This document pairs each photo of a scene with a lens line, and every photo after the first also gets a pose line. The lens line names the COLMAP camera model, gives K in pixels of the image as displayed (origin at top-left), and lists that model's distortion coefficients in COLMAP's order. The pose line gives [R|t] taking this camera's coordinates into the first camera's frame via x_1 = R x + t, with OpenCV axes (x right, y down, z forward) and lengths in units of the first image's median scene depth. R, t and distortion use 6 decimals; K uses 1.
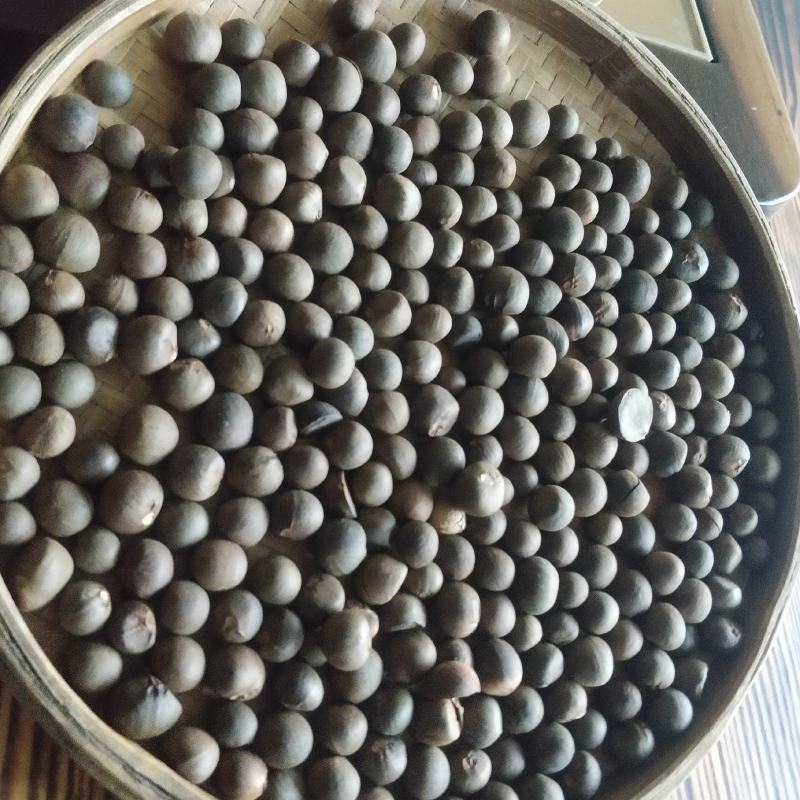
lens RADIAL K [[904.3, 0, 400.0], [0, 904.3, 400.0], [0, 0, 1]] dist [0.046011, -0.231612]
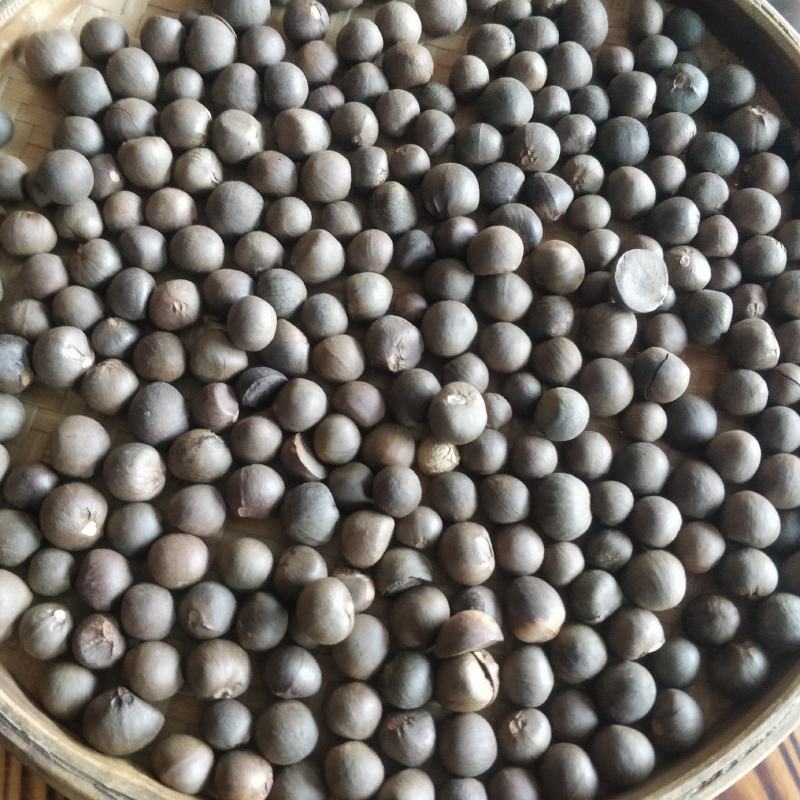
lens RADIAL K [[904.3, 0, 400.0], [0, 904.3, 400.0], [0, 0, 1]] dist [0.046011, -0.231612]
pose [[0.915752, -0.273673, -0.294112, 0.301133], [0.265799, 0.961680, -0.067252, 0.131998], [0.301246, -0.016589, 0.953402, 0.158461]]
